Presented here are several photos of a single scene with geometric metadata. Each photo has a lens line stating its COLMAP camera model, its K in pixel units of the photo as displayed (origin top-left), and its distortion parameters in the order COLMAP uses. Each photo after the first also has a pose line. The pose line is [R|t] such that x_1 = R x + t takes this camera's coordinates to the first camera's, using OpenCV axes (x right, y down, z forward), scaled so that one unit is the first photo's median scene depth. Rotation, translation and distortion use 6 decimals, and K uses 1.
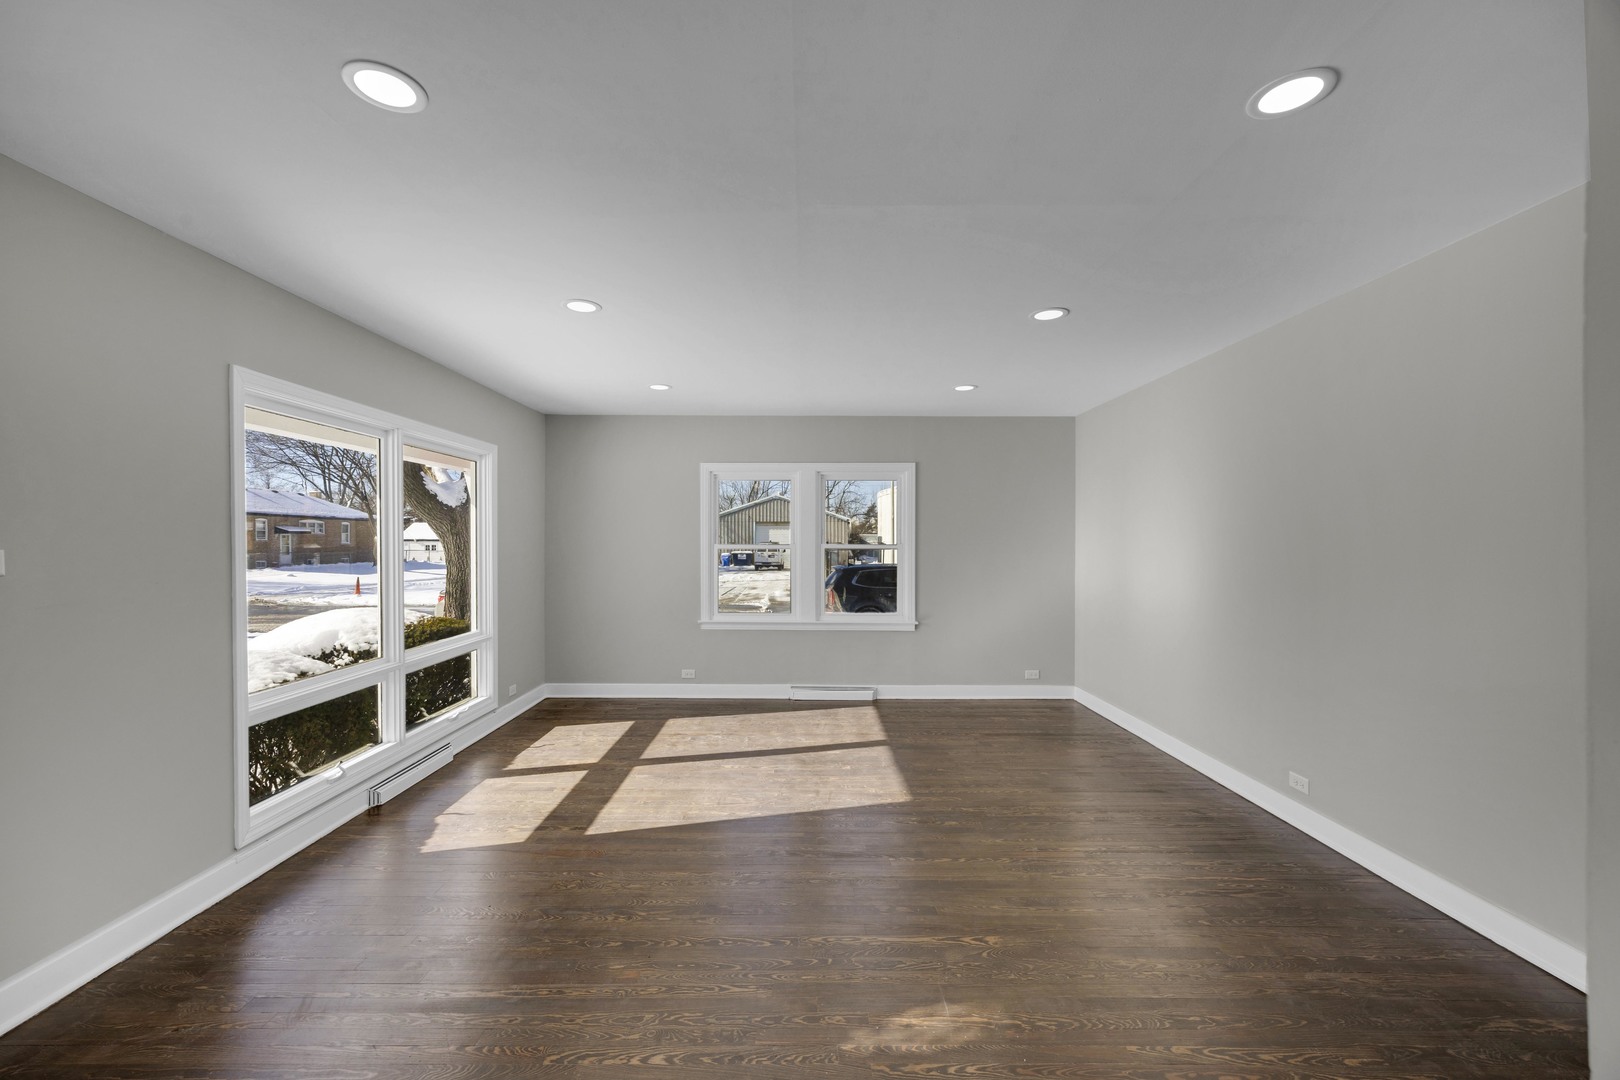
lens RADIAL K [[633.9, 0, 813.2], [0, 633.9, 540.5], [0, 0, 1]] dist [0.001318, 0.000018]
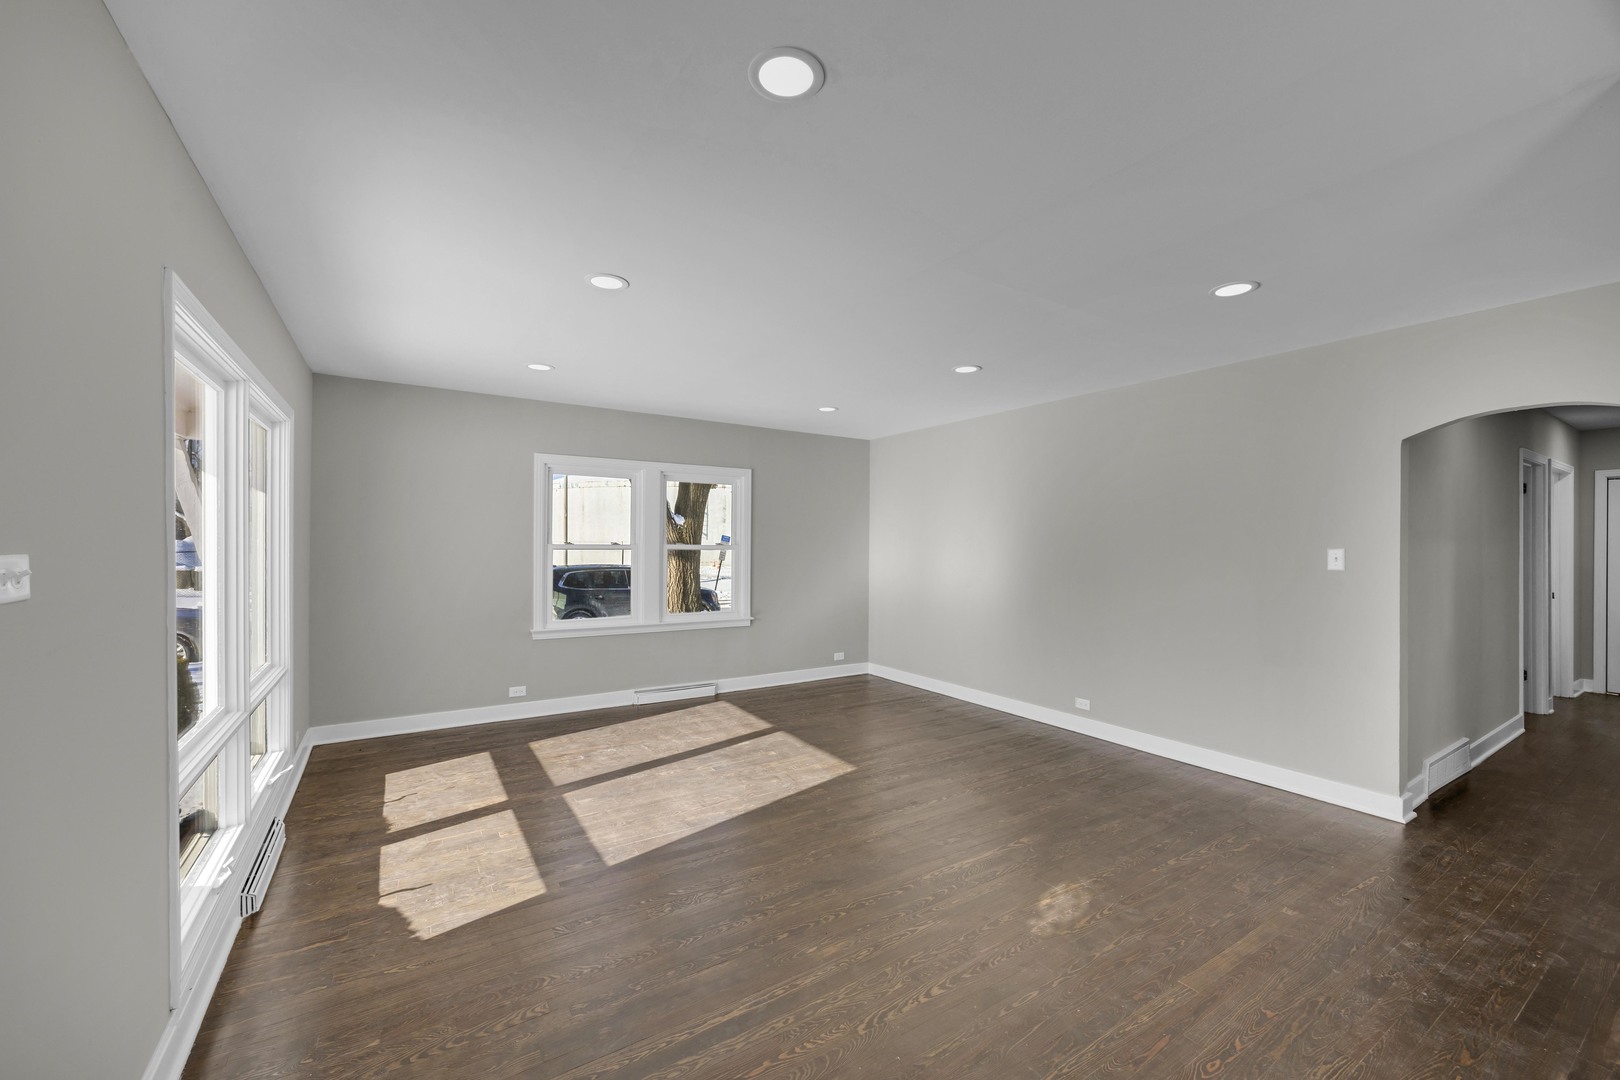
lens RADIAL K [[625.3, 0, 816.3], [0, 625.3, 542.5], [0, 0, 1]] dist [-0.002413, -0.000091]
pose [[0.842431, 0.006514, 0.538764, -0.412816], [-0.007957, 0.999968, 0.000352, 0.000162], [-0.538745, -0.004583, 0.842456, 0.063440]]
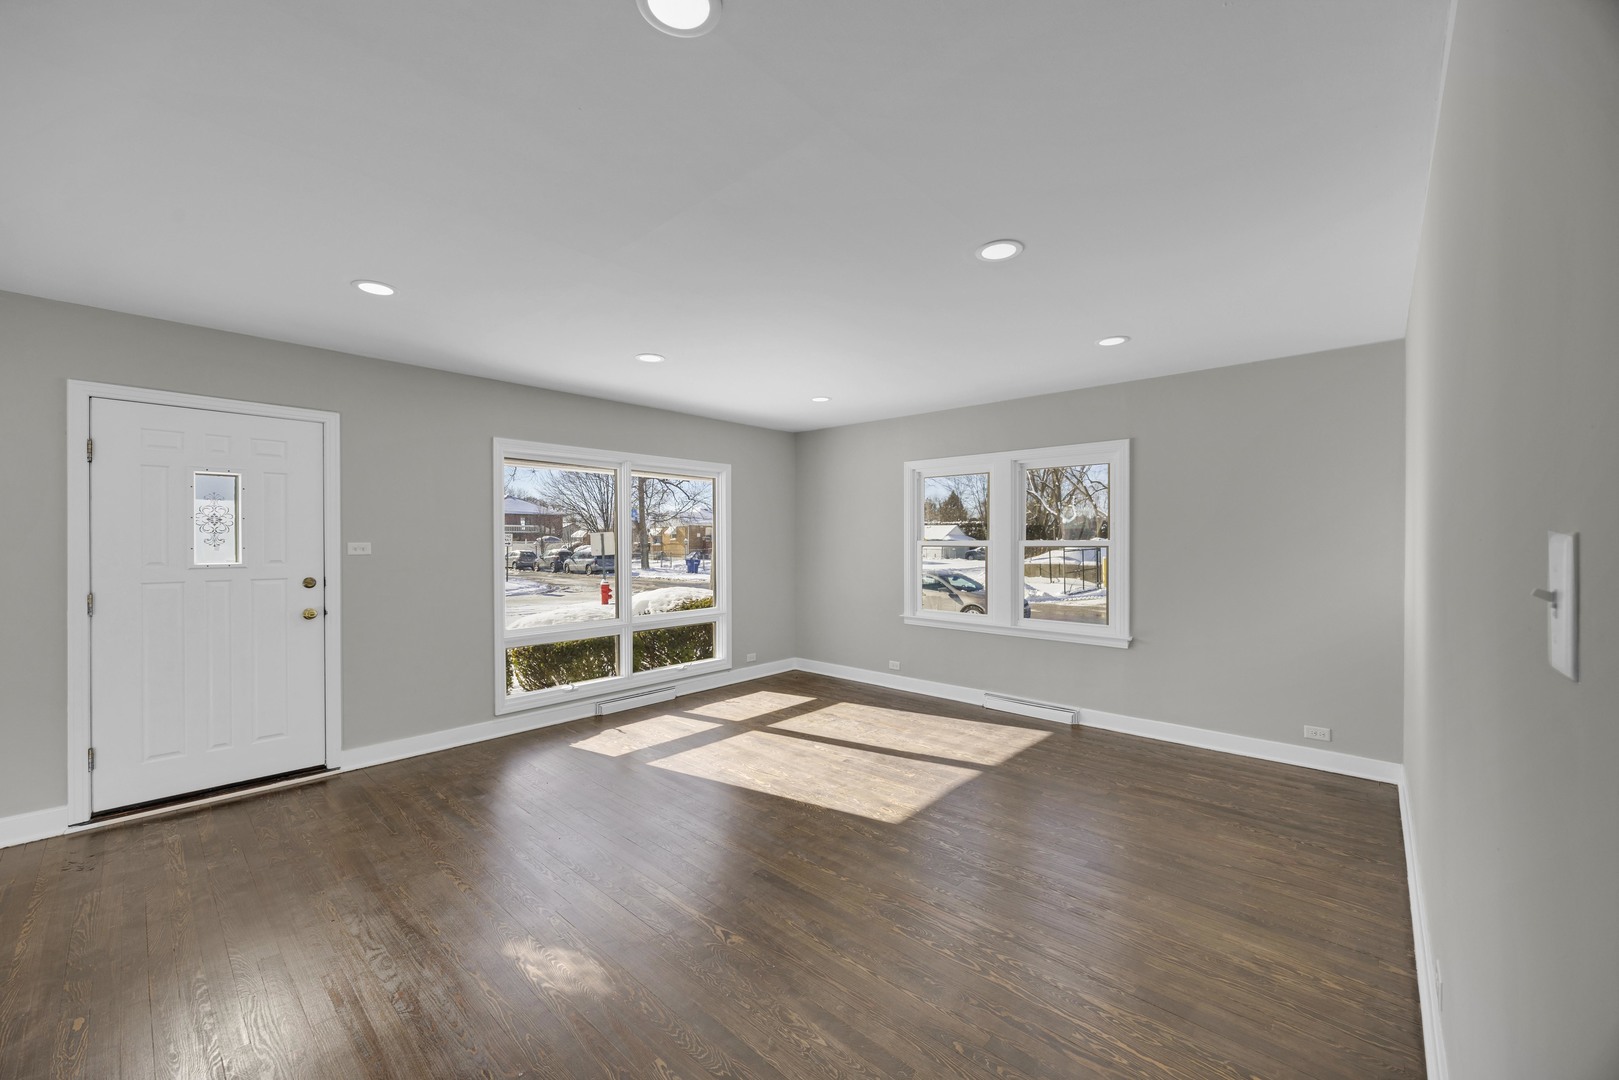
lens RADIAL K [[632.7, 0, 809.5], [0, 632.7, 540.0], [0, 0, 1]] dist [-0.006482, -0.000058]
pose [[0.736604, -0.002051, -0.676321, 0.527850], [0.003381, 0.999994, 0.000650, 0.004029], [0.676316, -0.002765, 0.736607, 0.182245]]
